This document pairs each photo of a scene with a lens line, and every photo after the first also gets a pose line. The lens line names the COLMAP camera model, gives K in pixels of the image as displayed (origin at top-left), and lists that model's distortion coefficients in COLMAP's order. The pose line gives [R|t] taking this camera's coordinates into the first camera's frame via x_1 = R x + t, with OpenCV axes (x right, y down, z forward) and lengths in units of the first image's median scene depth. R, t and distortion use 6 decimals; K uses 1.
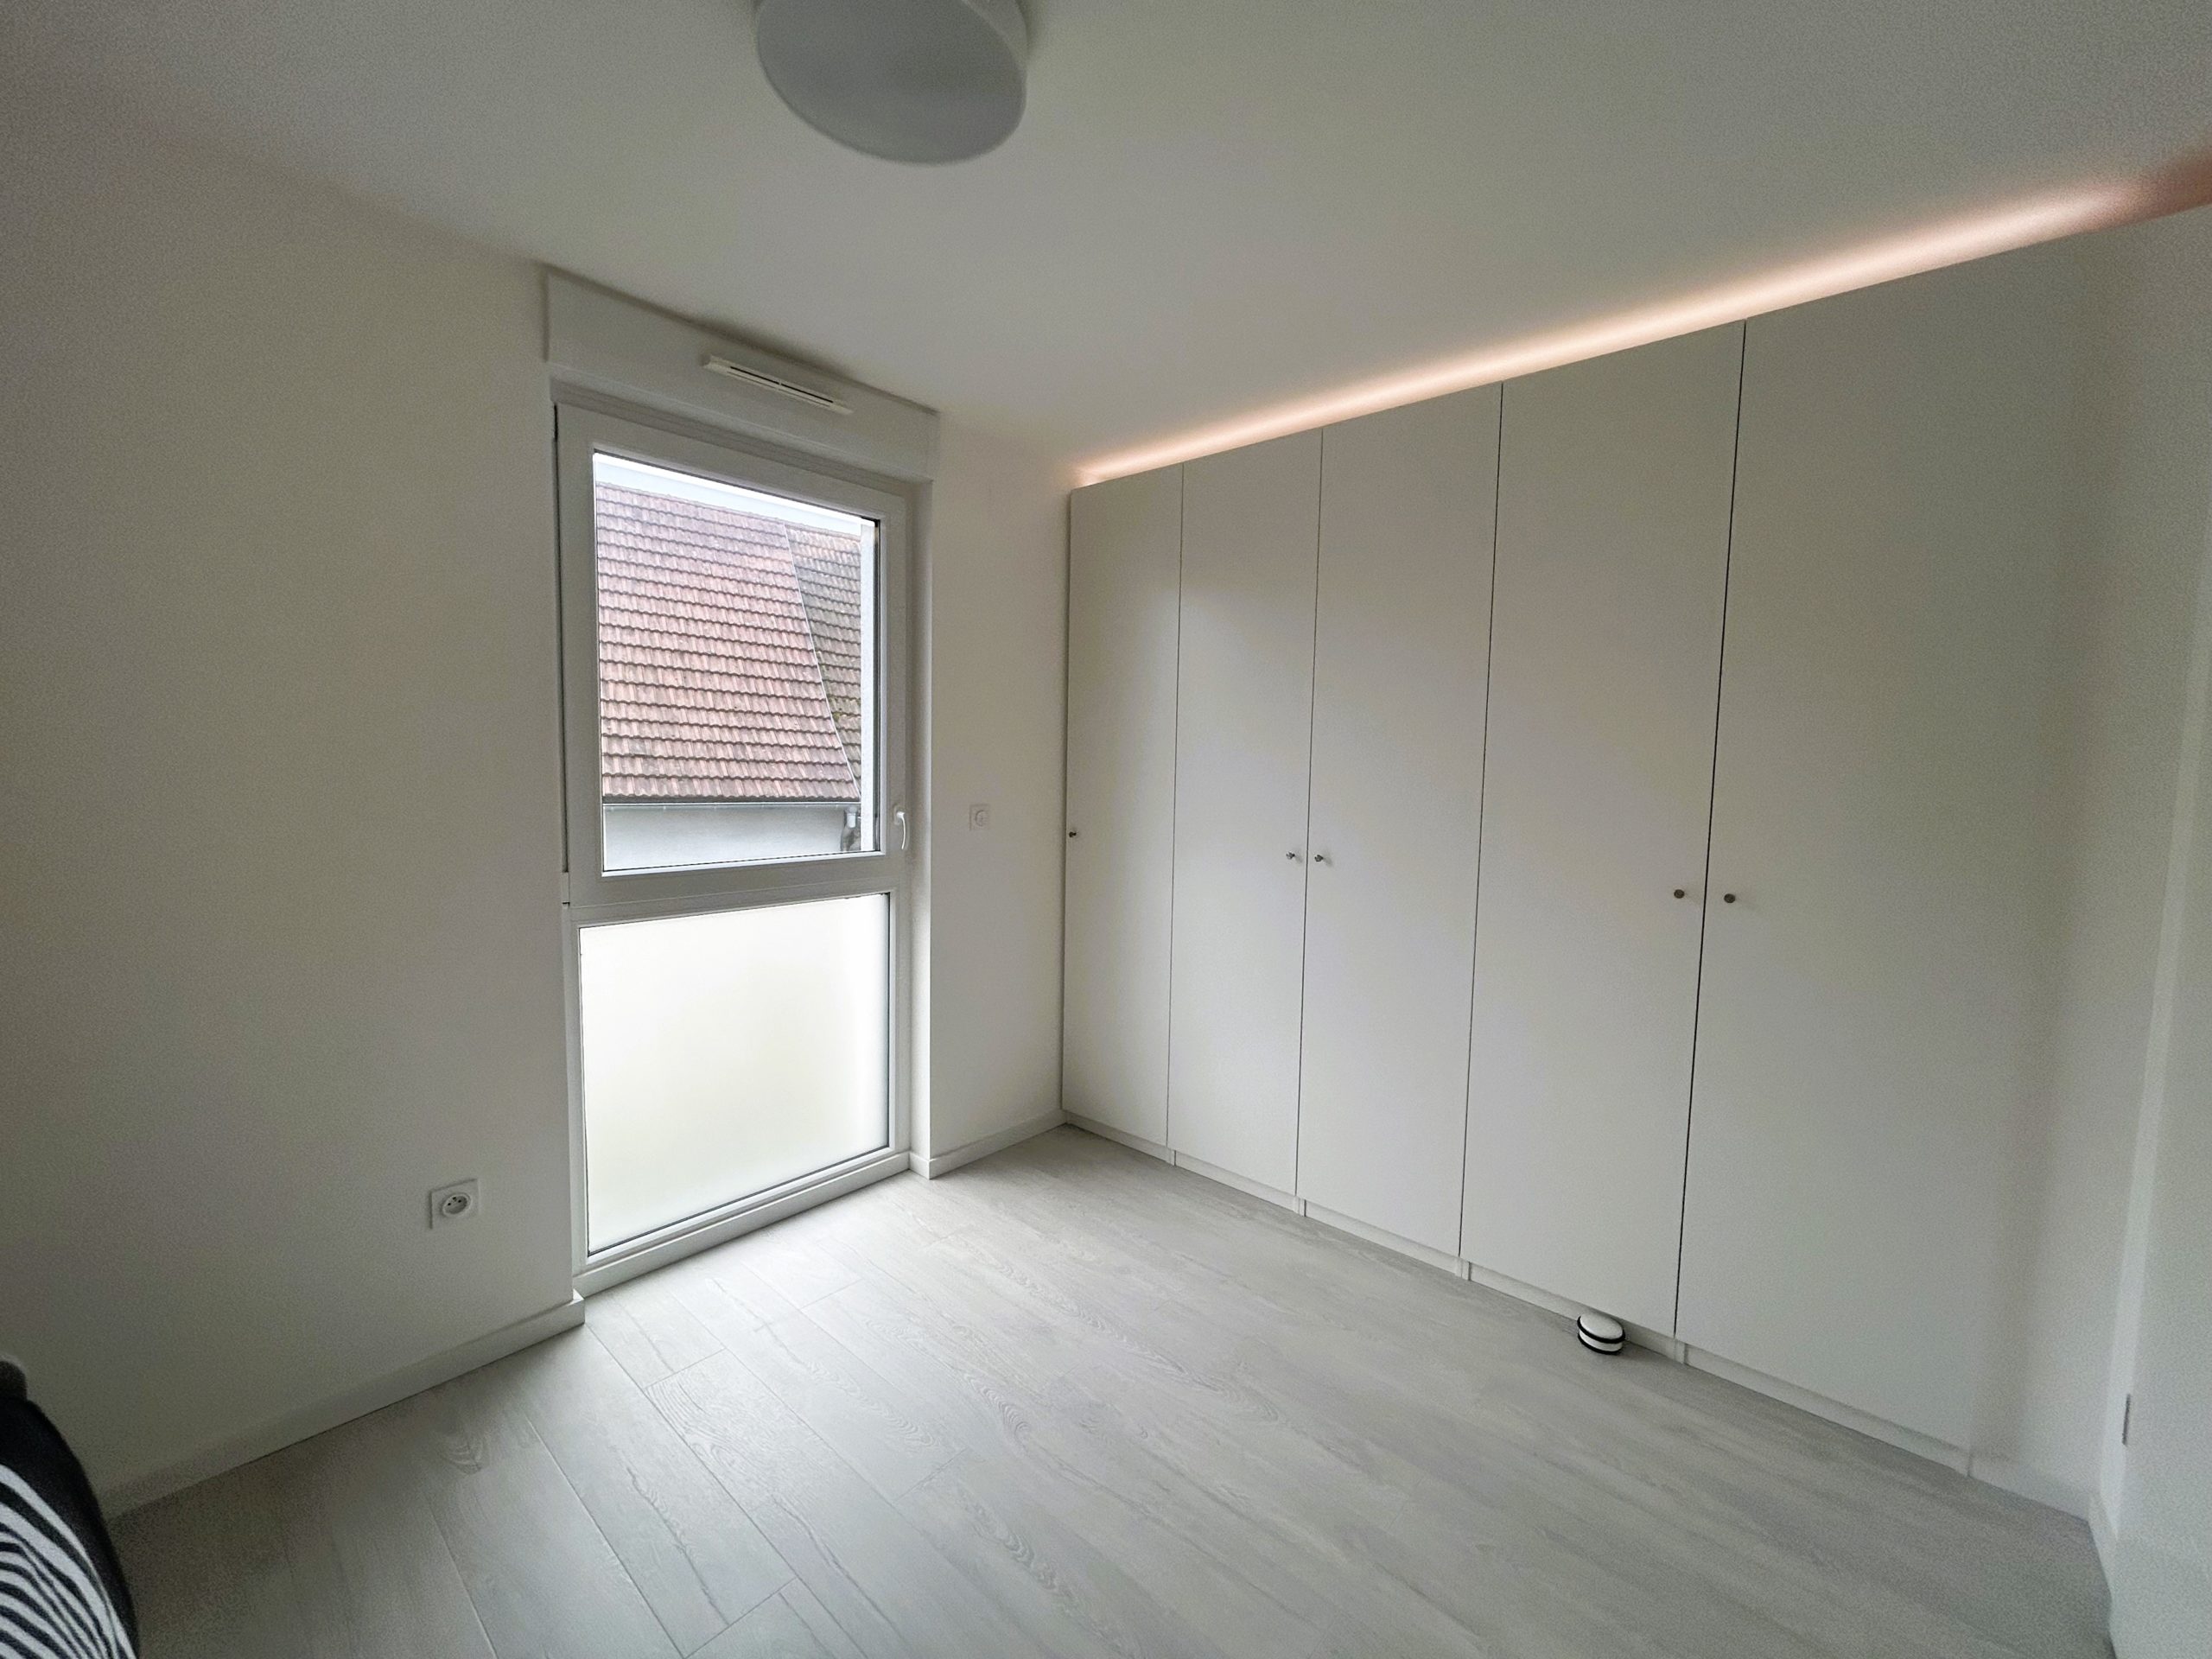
lens RADIAL K [[885.0, 0, 1112.3], [0, 885.0, 826.9], [0, 0, 1]] dist [-0.000298, 0.000079]
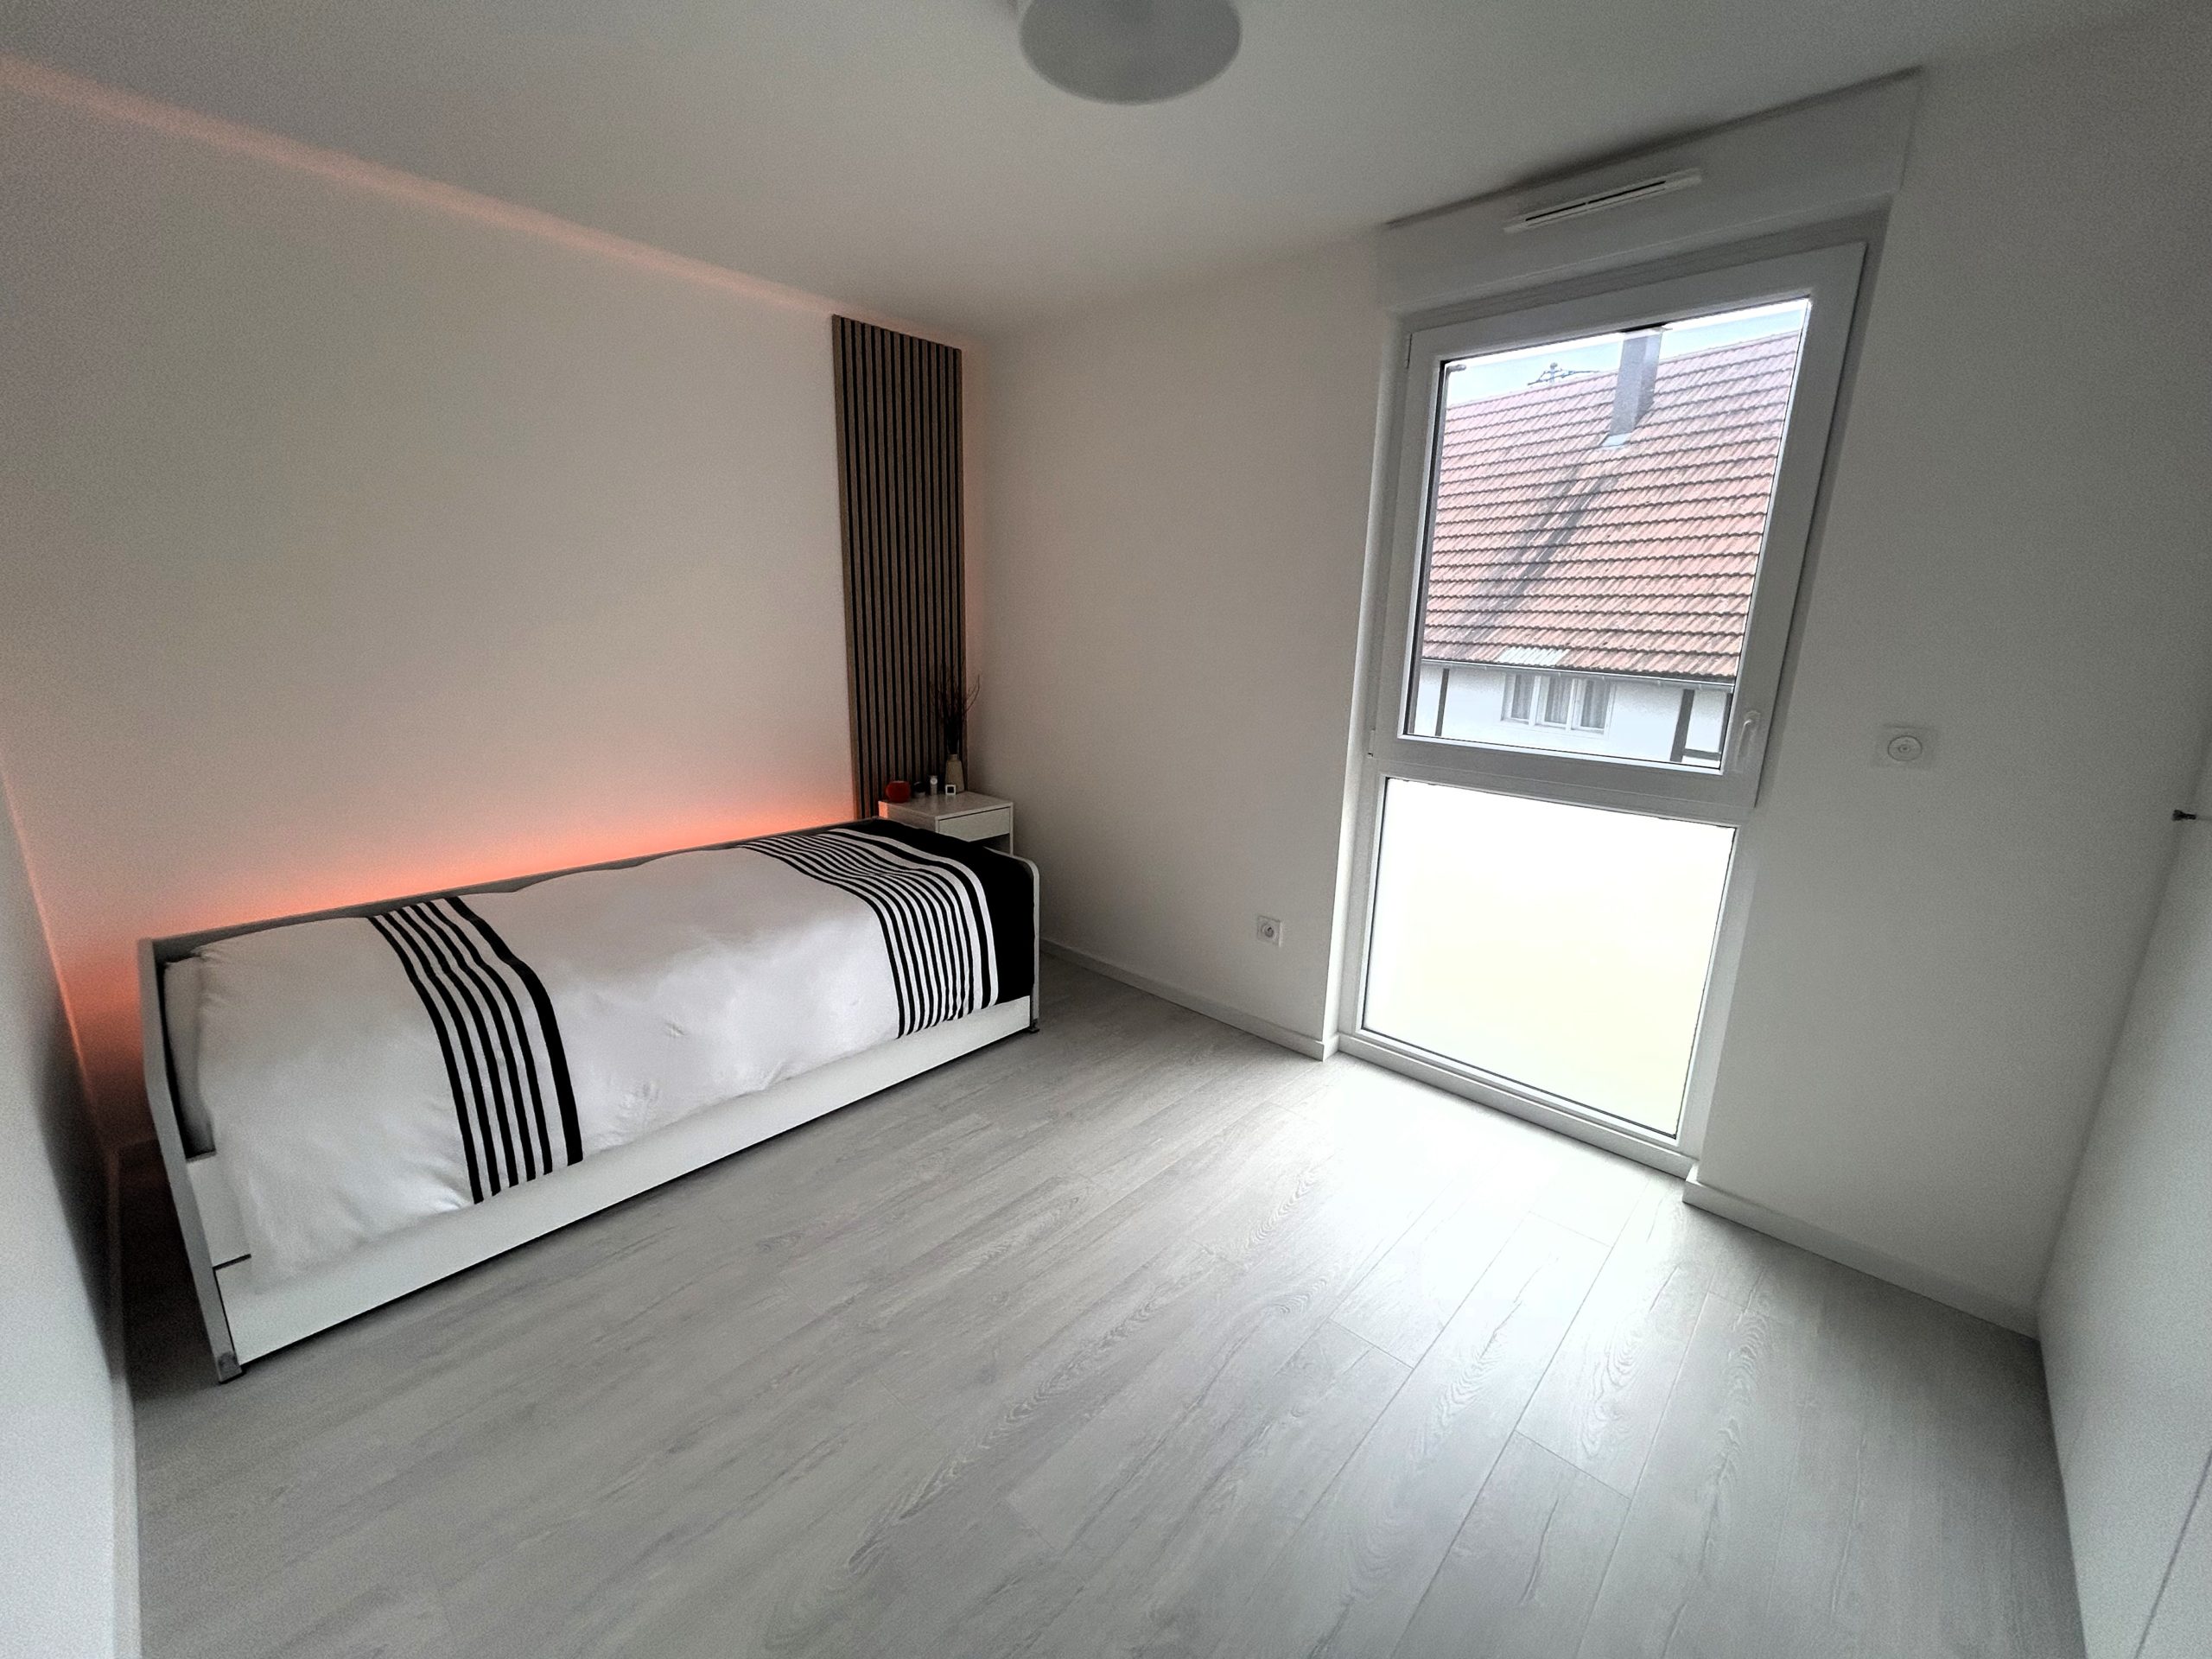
lens RADIAL K [[885.0, 0, 1112.3], [0, 885.0, 826.9], [0, 0, 1]] dist [-0.000298, 0.000079]
pose [[-0.018610, 0.212696, -0.976941, 0.634961], [-0.099317, 0.971885, 0.213487, -0.045227], [0.994882, 0.100999, 0.003037, 0.613940]]
